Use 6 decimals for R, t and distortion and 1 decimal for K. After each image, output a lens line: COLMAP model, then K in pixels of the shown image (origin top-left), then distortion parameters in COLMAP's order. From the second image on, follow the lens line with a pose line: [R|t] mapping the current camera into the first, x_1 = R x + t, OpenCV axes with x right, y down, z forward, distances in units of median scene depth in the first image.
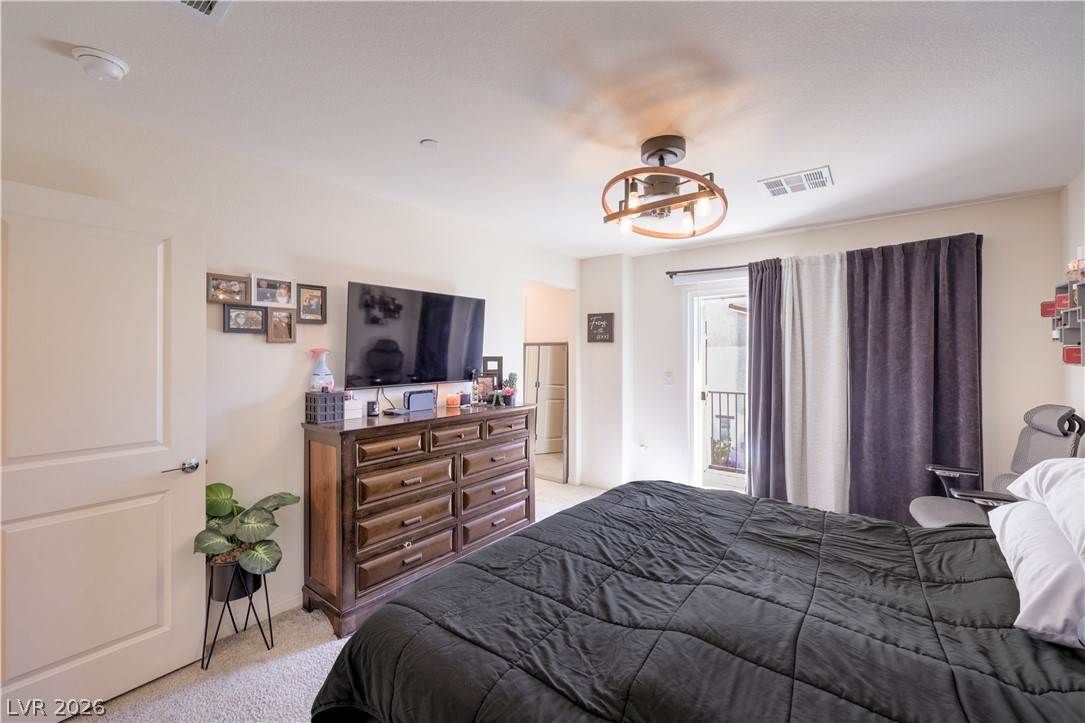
lens RADIAL K [[442.3, 0, 544.7], [0, 442.3, 348.8], [0, 0, 1]] dist [-0.000660, 0.000071]
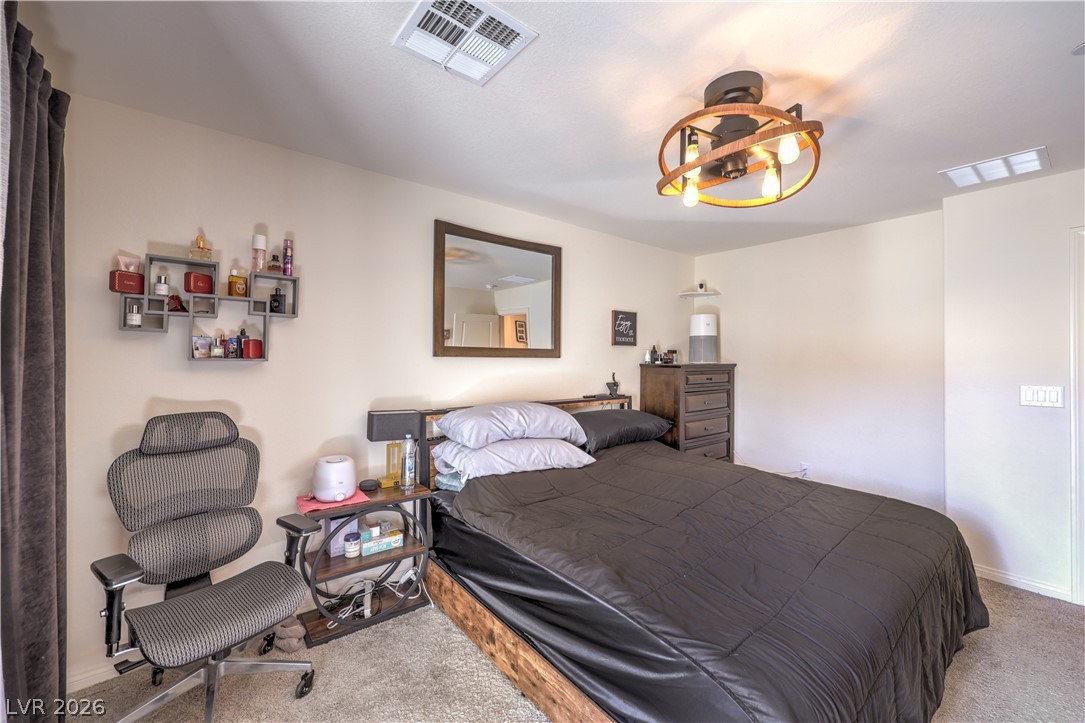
lens RADIAL K [[433.3, 0, 542.5], [0, 433.3, 361.5], [0, 0, 1]] dist [0.000008, -0.000100]
pose [[-0.974018, -0.005511, 0.226405, 0.393063], [-0.006127, 0.999979, -0.002019, 0.036842], [-0.226389, -0.003354, -0.974031, 1.706815]]
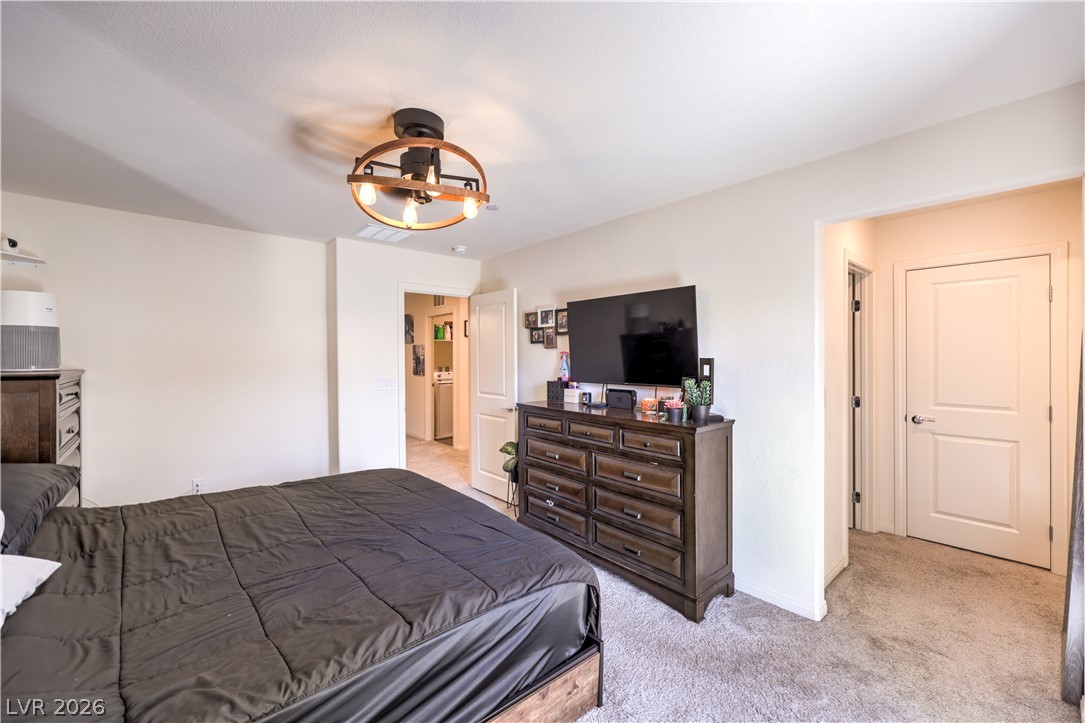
lens RADIAL K [[438.3, 0, 533.6], [0, 438.3, 357.4], [0, 0, 1]] dist [-0.000480, 0.000089]
pose [[-0.196841, 0.006226, -0.980416, 1.016249], [0.012302, 0.999917, 0.003880, 0.013100], [0.980358, -0.011298, -0.196901, 1.289984]]
